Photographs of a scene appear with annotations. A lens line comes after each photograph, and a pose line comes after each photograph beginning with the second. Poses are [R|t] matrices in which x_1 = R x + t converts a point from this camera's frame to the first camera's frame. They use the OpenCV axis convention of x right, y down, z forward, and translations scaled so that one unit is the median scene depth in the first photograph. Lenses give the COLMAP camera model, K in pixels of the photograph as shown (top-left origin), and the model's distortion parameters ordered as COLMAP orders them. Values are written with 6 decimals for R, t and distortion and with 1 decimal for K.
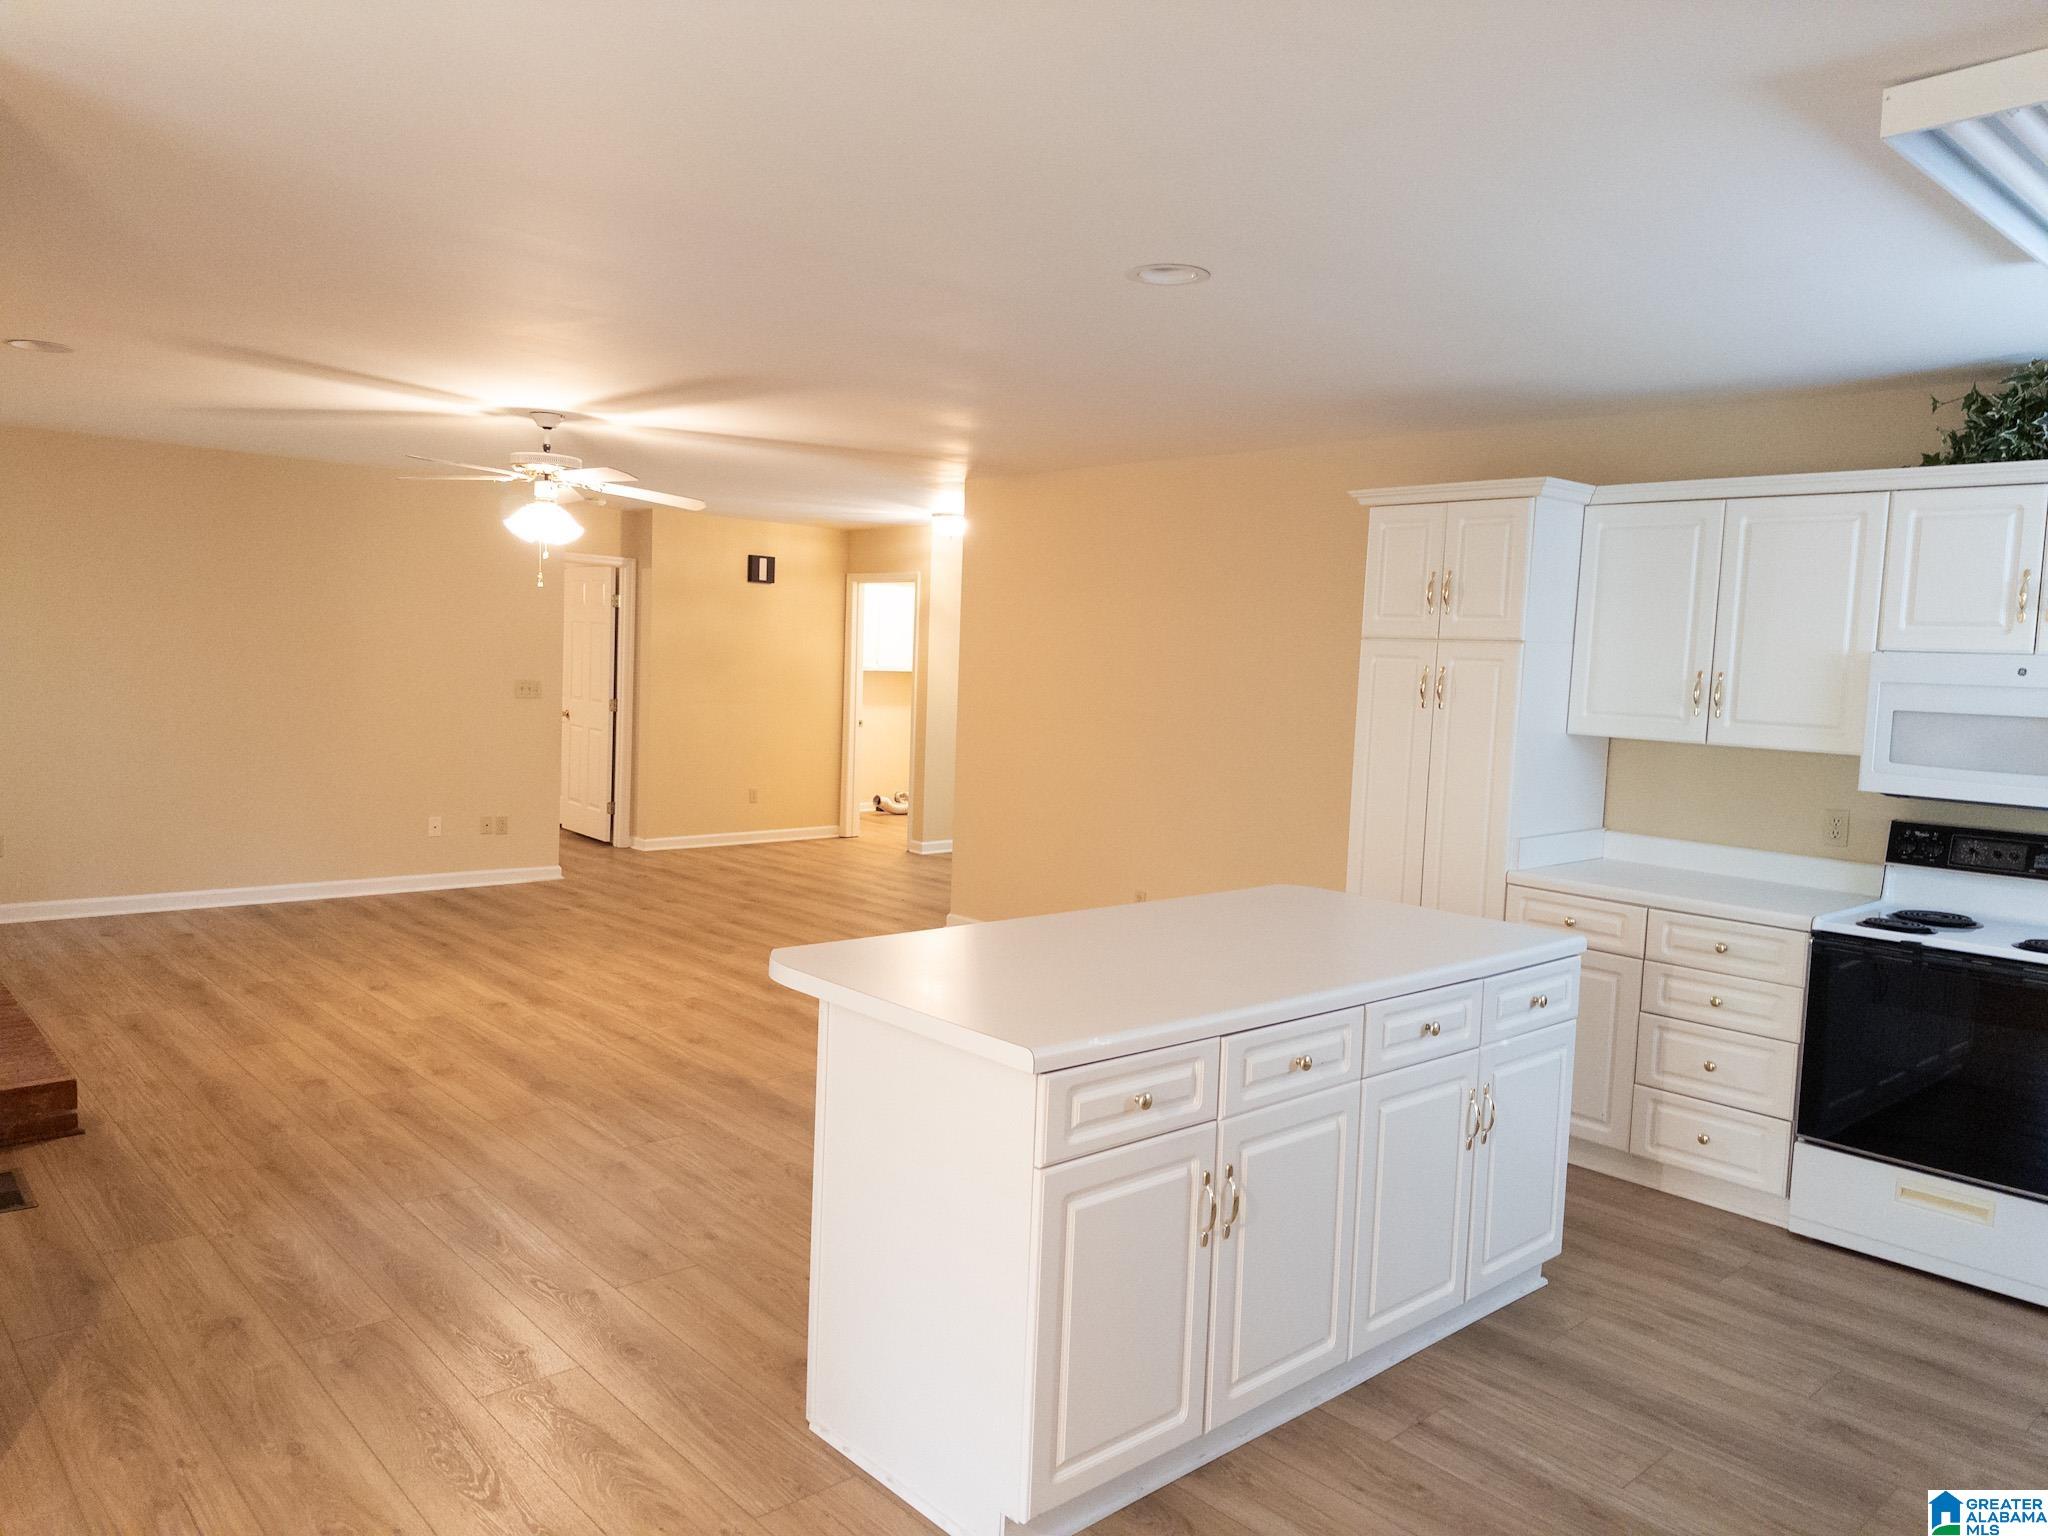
lens RADIAL K [[1450.7, 0, 1025.8], [0, 1450.7, 767.1], [0, 0, 1]] dist [0.042813, -0.002601]
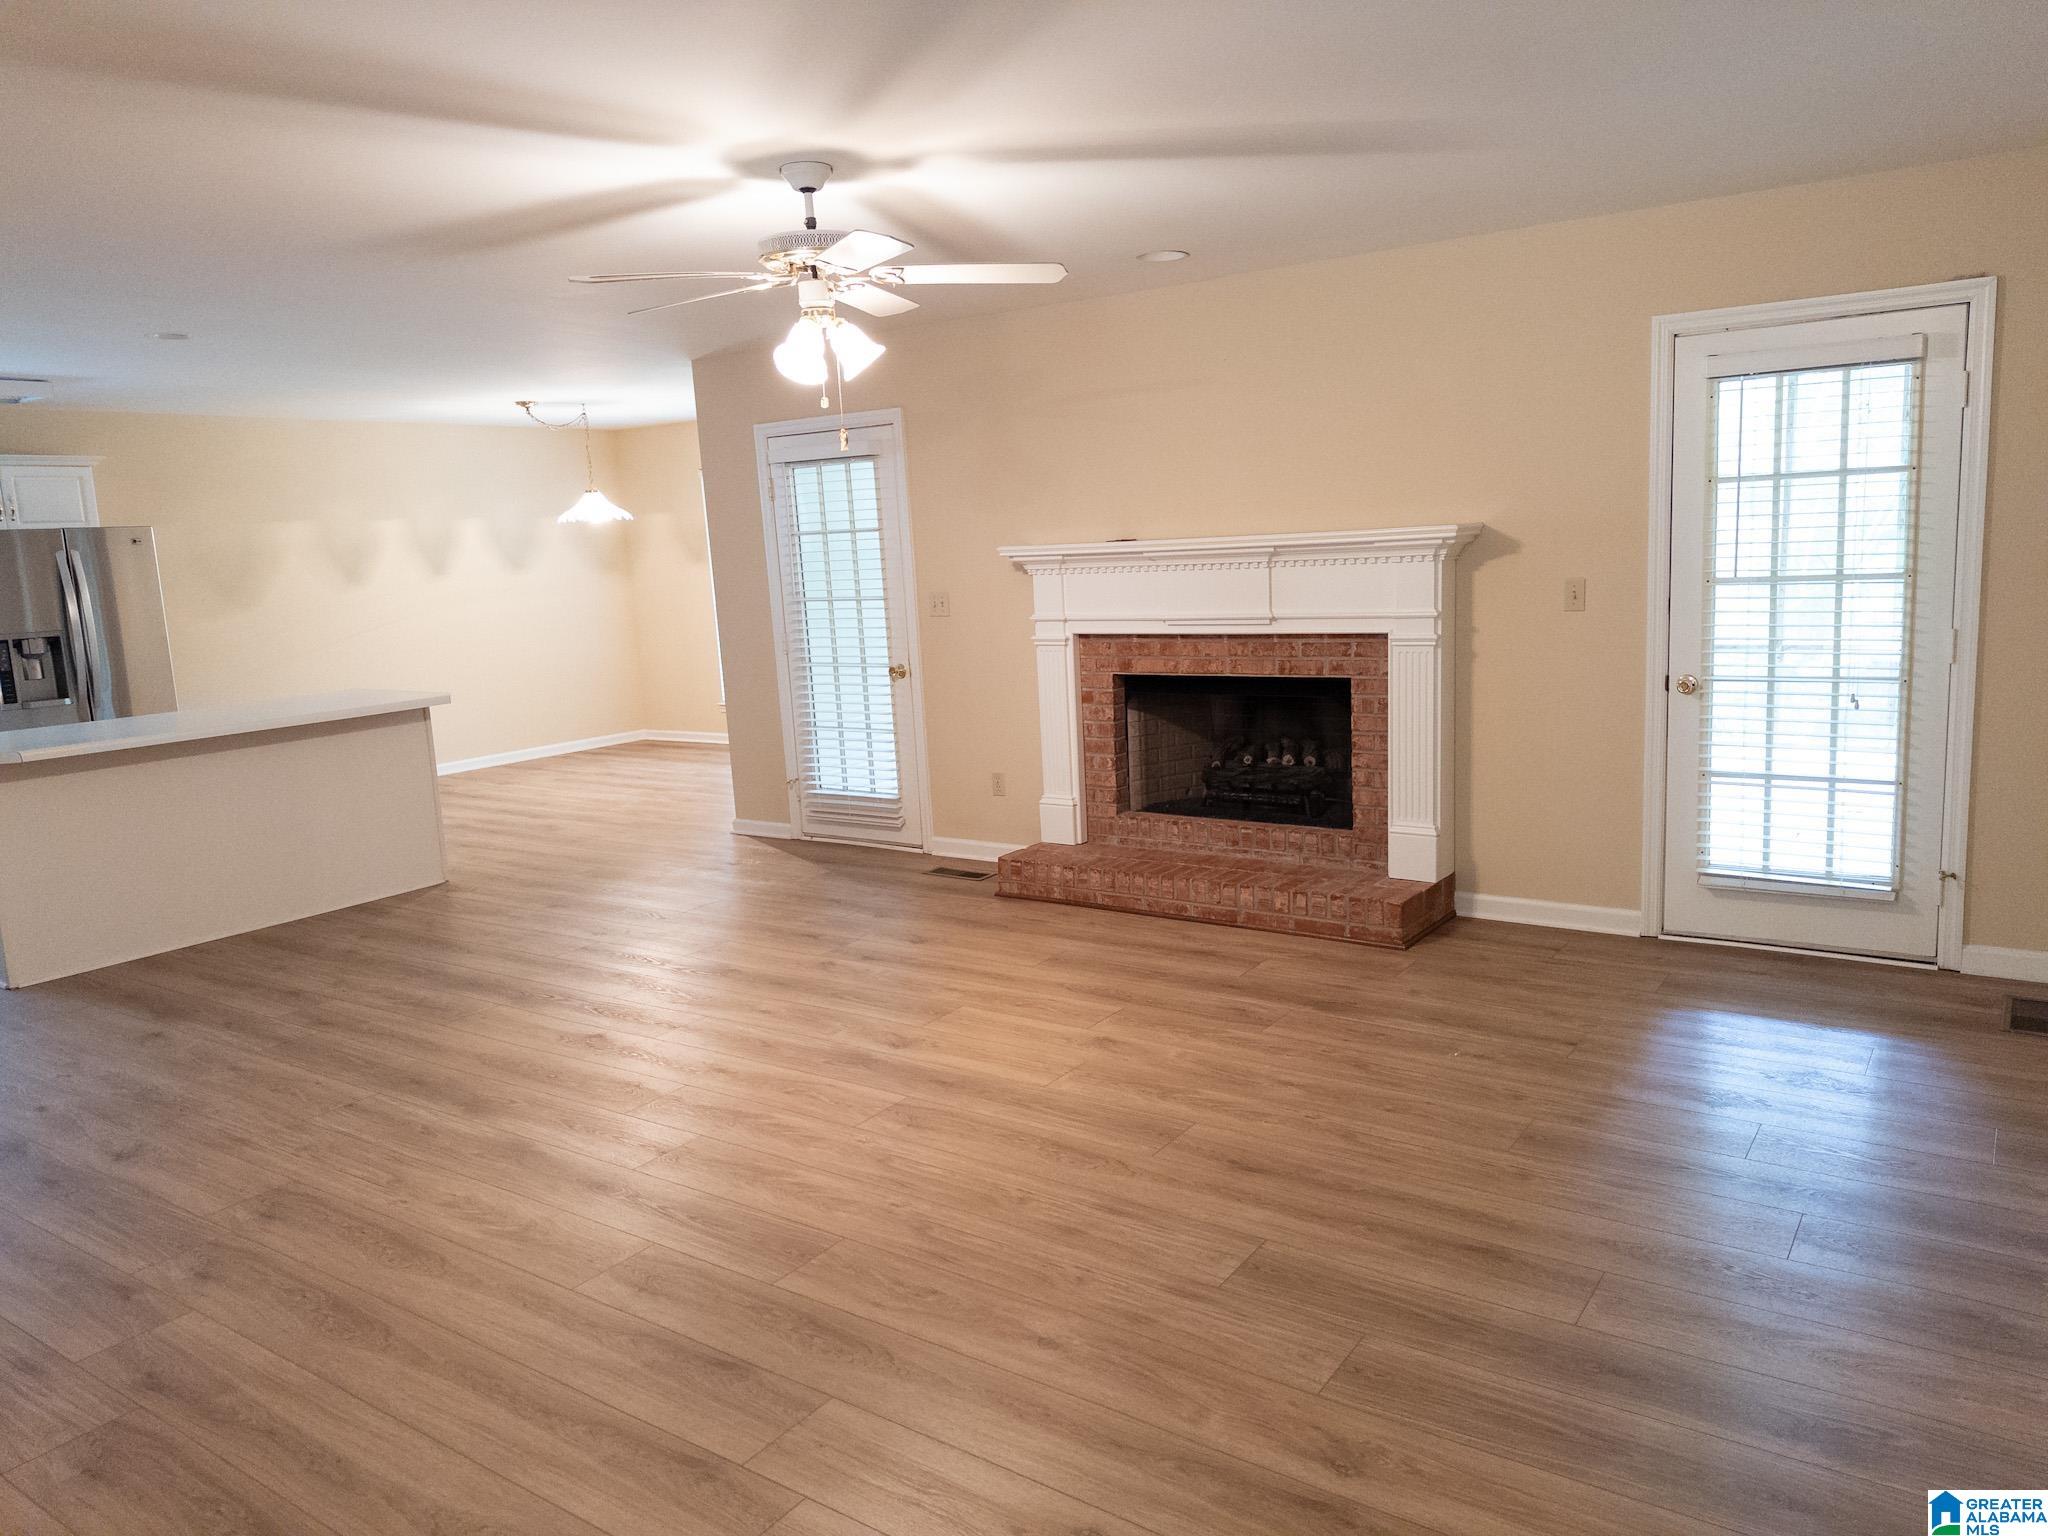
lens RADIAL K [[1450.7, 0, 1022.7], [0, 1450.7, 766.5], [0, 0, 1]] dist [0.042813, -0.002601]
pose [[-0.974058, 0.032961, -0.223887, -0.289857], [-0.019625, 0.973306, 0.228672, -0.145080], [0.225448, 0.227134, -0.947409, 1.814056]]
